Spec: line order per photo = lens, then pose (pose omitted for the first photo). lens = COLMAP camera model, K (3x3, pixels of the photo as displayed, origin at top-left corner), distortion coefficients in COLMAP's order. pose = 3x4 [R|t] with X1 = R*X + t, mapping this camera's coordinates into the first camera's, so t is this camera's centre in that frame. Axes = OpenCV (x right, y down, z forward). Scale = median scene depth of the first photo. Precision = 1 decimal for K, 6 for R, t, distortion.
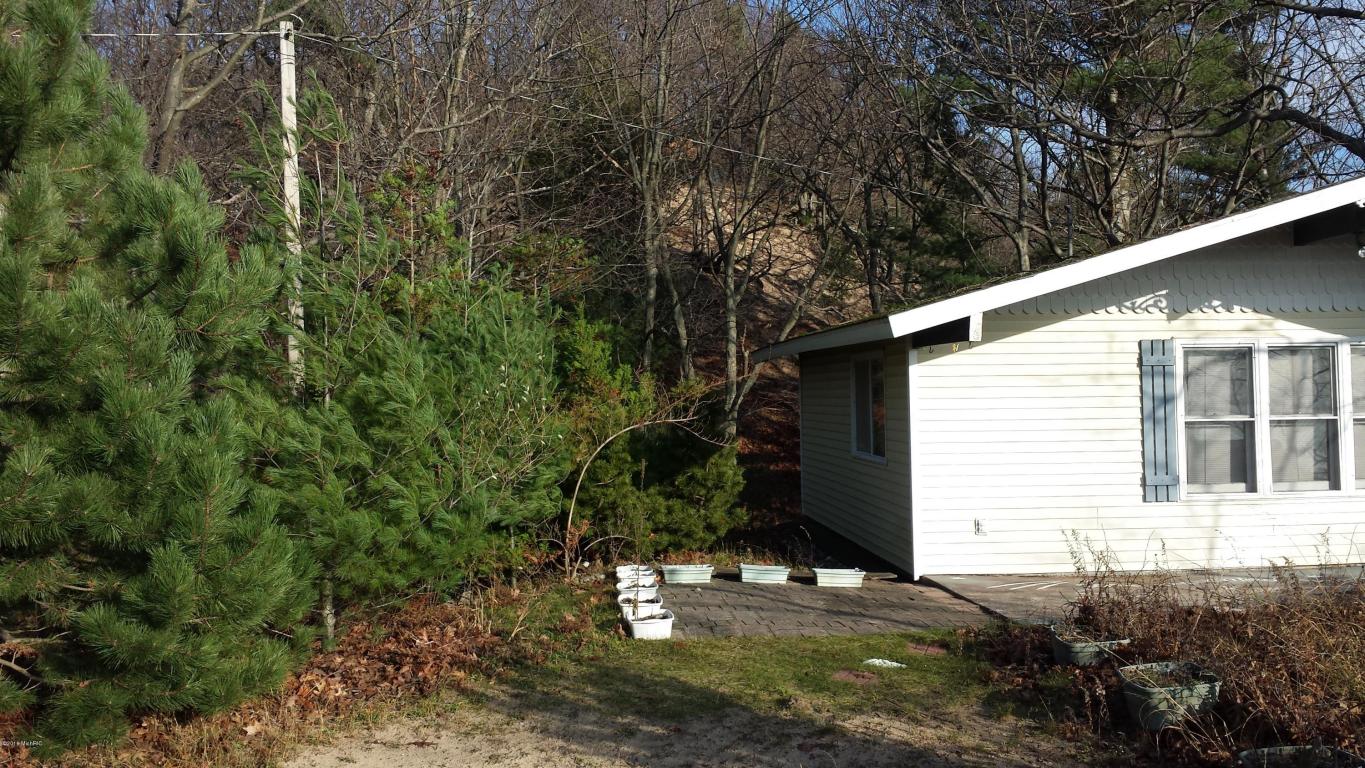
lens RADIAL K [[1234.7, 0, 682.5], [0, 1234.7, 384.0], [0, 0, 1]] dist [0.062211, -0.224668]
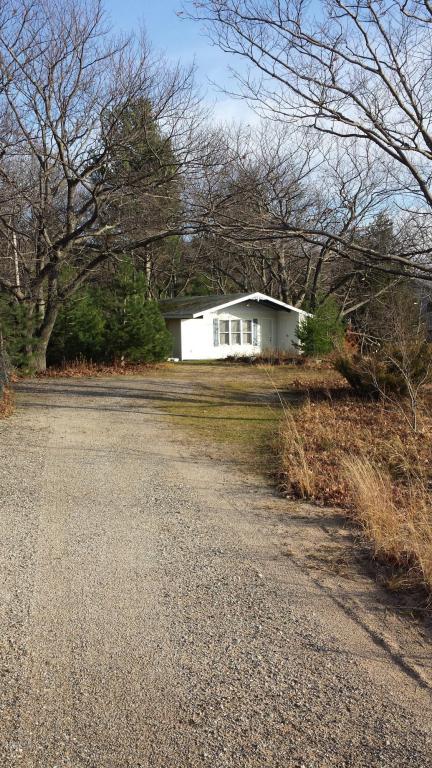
lens RADIAL K [[705.7, 0, 216.0], [0, 705.7, 384.0], [0, 0, 1]] dist [0.199118, -0.582838]
pose [[0.806054, -0.030830, 0.591038, -1.553616], [-0.013042, 0.997474, 0.069818, 0.037981], [-0.591698, -0.063986, 0.803617, -1.639880]]
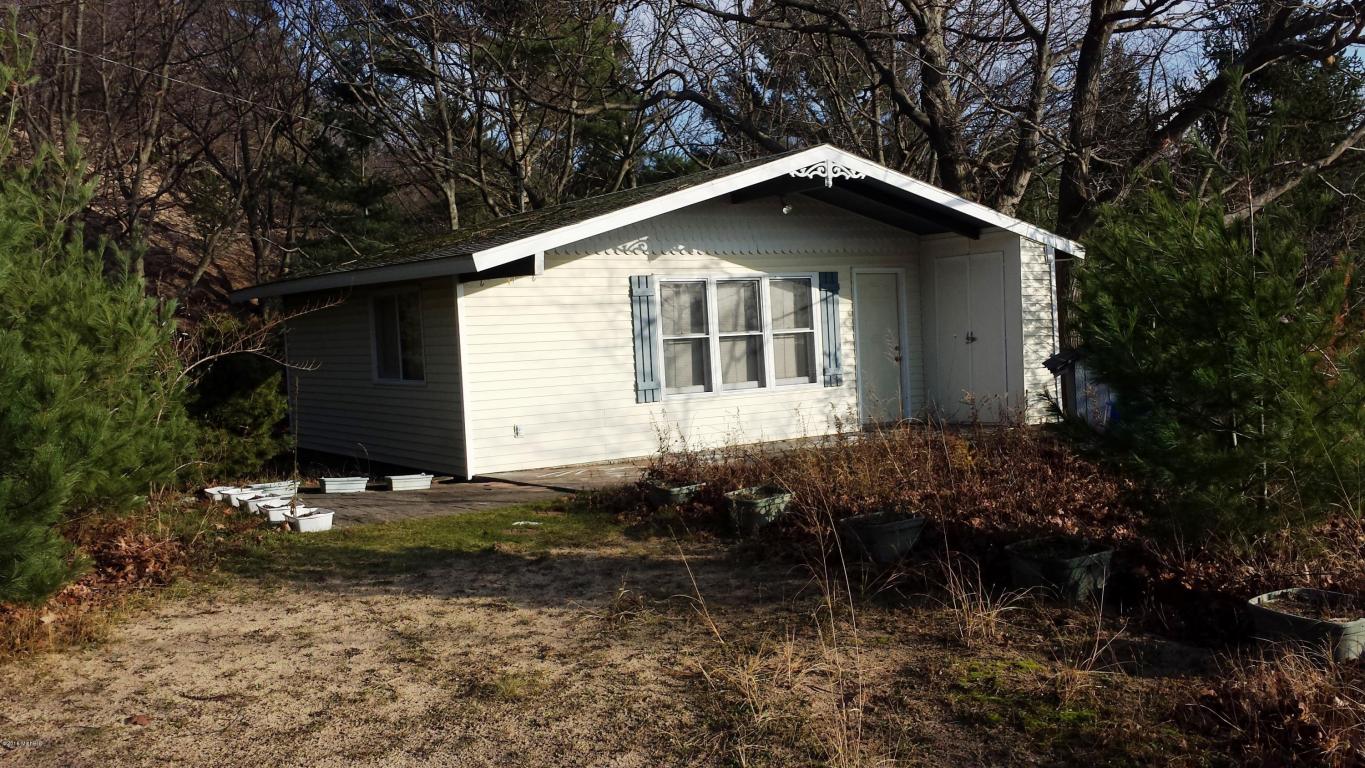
lens RADIAL K [[1254.3, 0, 680.2], [0, 1254.3, 353.7], [0, 0, 1]] dist [0.199118, -0.582838]
pose [[0.865469, -0.032388, 0.499915, -0.229516], [0.024803, 0.999454, 0.021813, 0.017375], [-0.500349, -0.006479, 0.865800, -0.134464]]
